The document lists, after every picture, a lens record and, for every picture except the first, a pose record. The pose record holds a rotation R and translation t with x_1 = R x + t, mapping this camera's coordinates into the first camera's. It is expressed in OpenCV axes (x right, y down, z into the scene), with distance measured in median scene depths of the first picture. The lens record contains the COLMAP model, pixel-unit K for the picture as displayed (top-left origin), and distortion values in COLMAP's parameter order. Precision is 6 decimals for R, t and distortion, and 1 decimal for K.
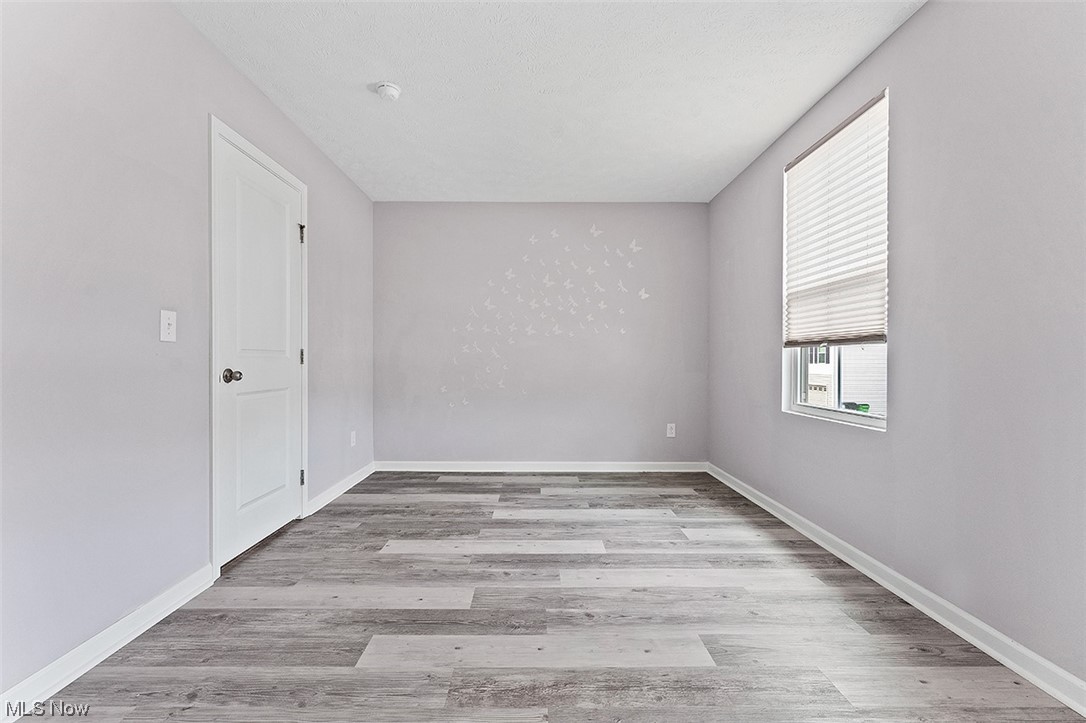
lens RADIAL K [[460.6, 0, 543.4], [0, 460.6, 362.7], [0, 0, 1]] dist [0.003234, -0.001064]
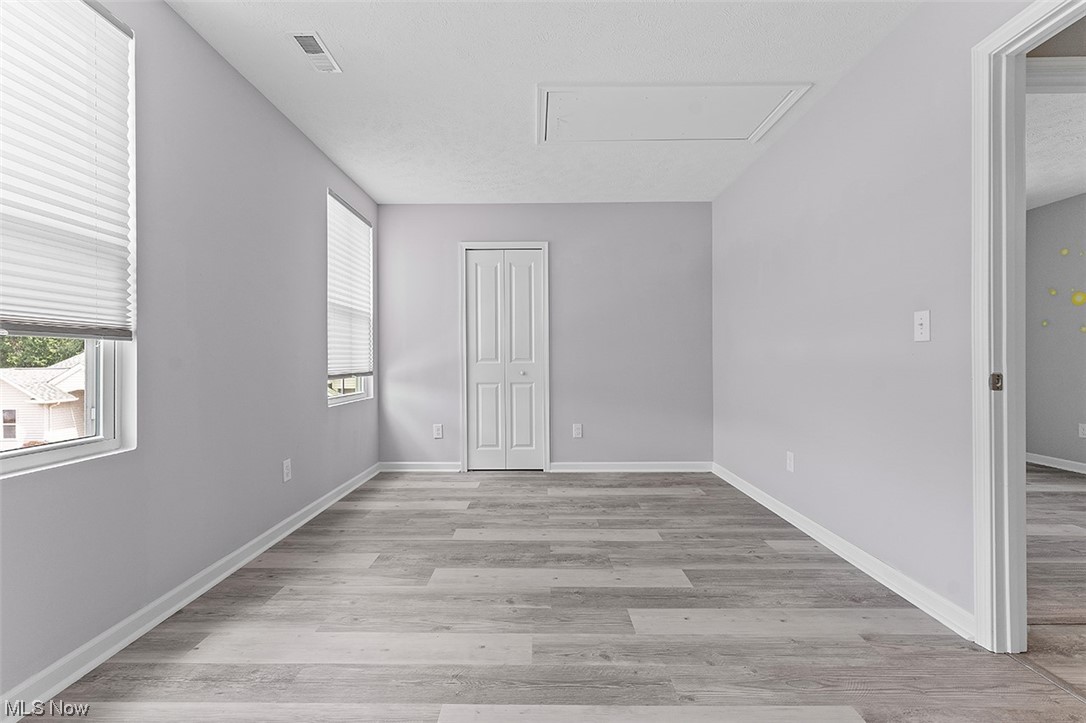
lens RADIAL K [[460.6, 0, 542.6], [0, 460.6, 362.9], [0, 0, 1]] dist [0.003234, -0.001064]
pose [[-0.999863, 0.002308, 0.016374, 0.006660], [0.002425, 0.999972, 0.007130, -0.007891], [-0.016357, 0.007168, -0.999841, 2.014801]]
